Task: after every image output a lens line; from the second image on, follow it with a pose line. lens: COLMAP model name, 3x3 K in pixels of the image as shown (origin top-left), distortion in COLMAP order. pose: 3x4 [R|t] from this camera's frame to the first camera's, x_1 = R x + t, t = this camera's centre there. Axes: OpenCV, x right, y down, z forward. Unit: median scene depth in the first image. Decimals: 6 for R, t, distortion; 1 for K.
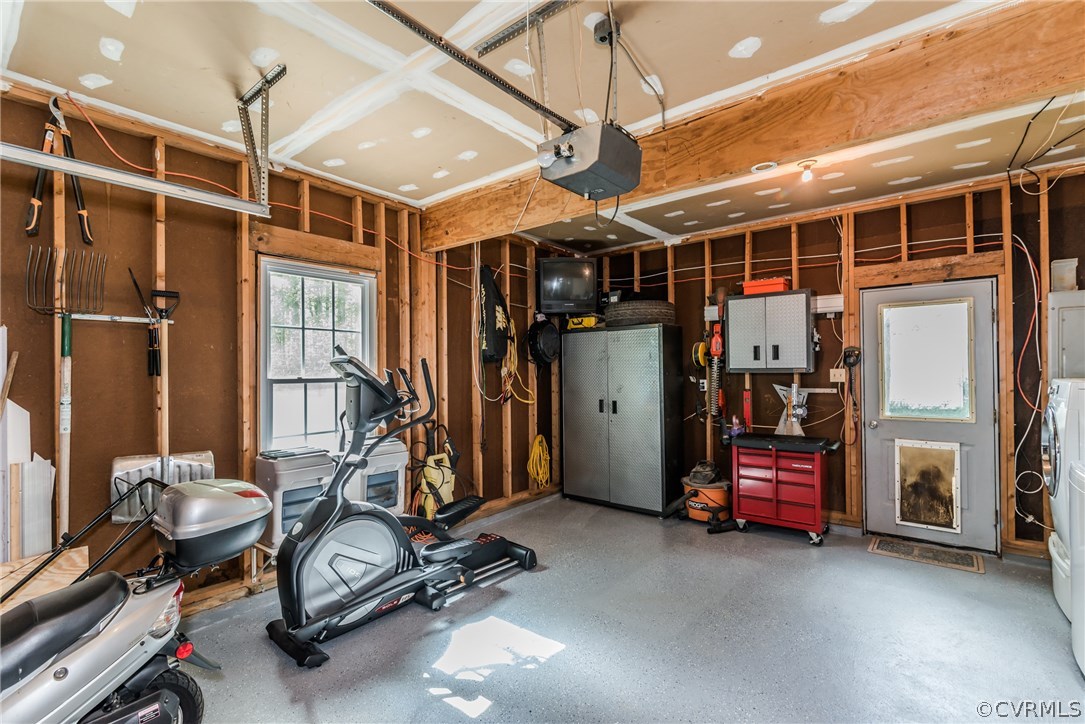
lens RADIAL K [[494.4, 0, 542.9], [0, 494.4, 367.4], [0, 0, 1]] dist [0.003333, 0.000623]
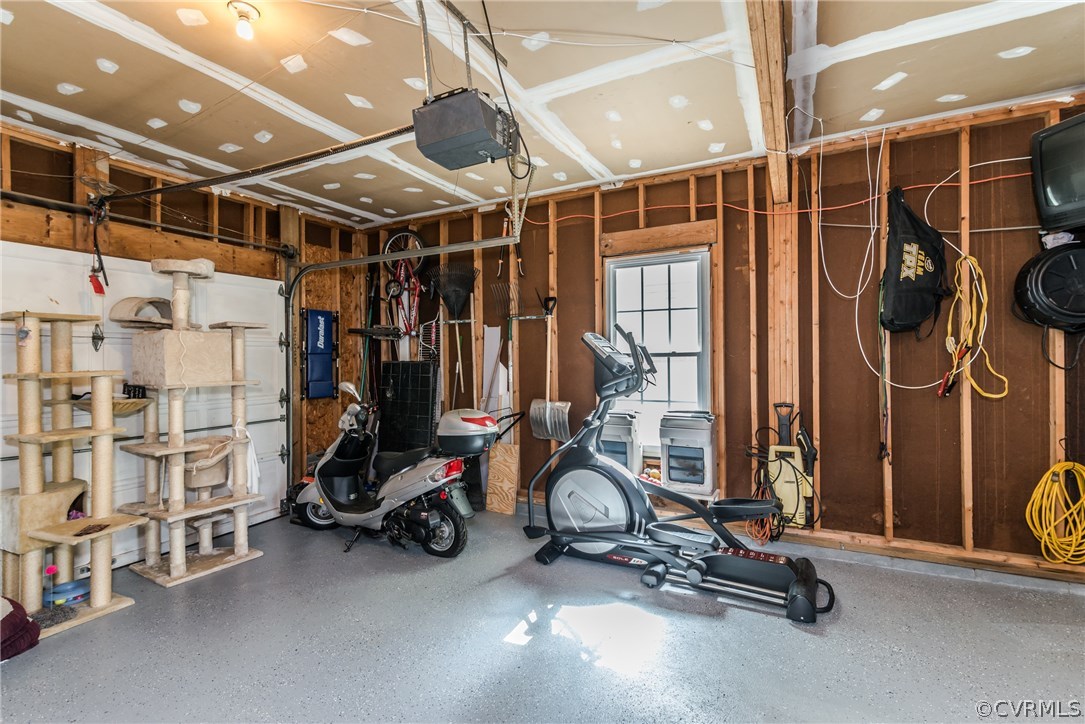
lens RADIAL K [[494.4, 0, 541.3], [0, 494.4, 357.0], [0, 0, 1]] dist [0.003333, 0.000623]
pose [[0.197555, 0.005347, -0.980277, 1.271486], [0.012354, 0.999892, 0.007943, 0.040215], [0.980214, -0.013680, 0.197468, 1.078954]]
